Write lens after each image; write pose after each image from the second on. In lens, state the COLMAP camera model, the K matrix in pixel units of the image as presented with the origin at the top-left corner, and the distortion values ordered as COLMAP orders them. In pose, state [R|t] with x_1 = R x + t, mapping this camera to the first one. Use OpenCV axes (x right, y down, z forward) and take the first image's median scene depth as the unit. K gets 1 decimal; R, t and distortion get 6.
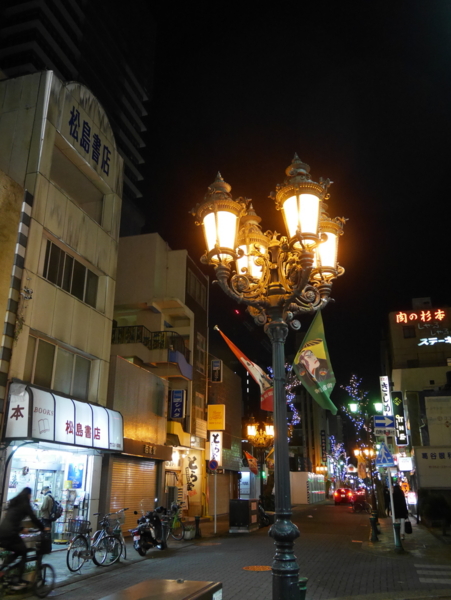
lens RADIAL K [[538.6, 0, 225.4], [0, 538.6, 298.2], [0, 0, 1]] dist [-0.002017, -0.000927]
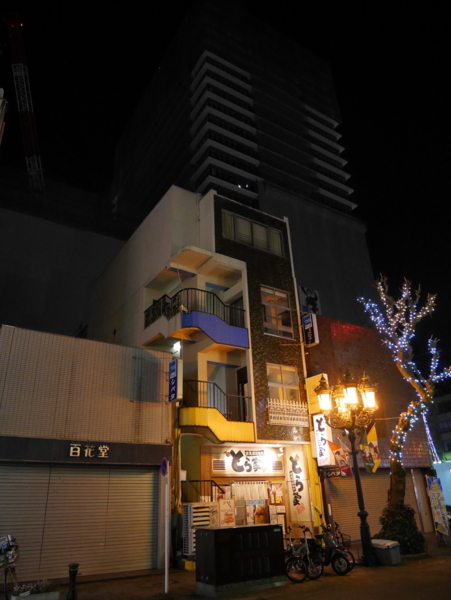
lens RADIAL K [[433.1, 0, 225.4], [0, 433.1, 300.1], [0, 0, 1]] dist [-0.062961, 0.021793]
pose [[0.745367, -0.309343, -0.590538, 0.261743], [0.259430, 0.950592, -0.170503, 0.175348], [0.614104, -0.026116, 0.788793, 0.513165]]
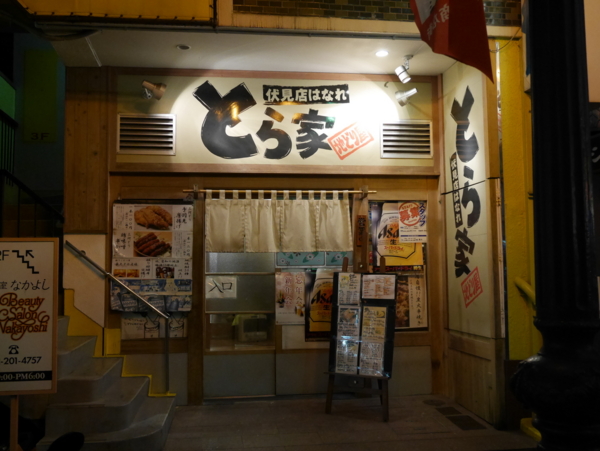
lens RADIAL K [[683.1, 0, 300.5], [0, 683.1, 226.5], [0, 0, 1]] dist [0.014574, 0.000000]
pose [[0.394192, -0.063493, -0.916832, 0.119960], [0.320887, 0.944333, 0.072568, 0.302788], [0.861188, -0.322806, 0.392622, 0.852853]]
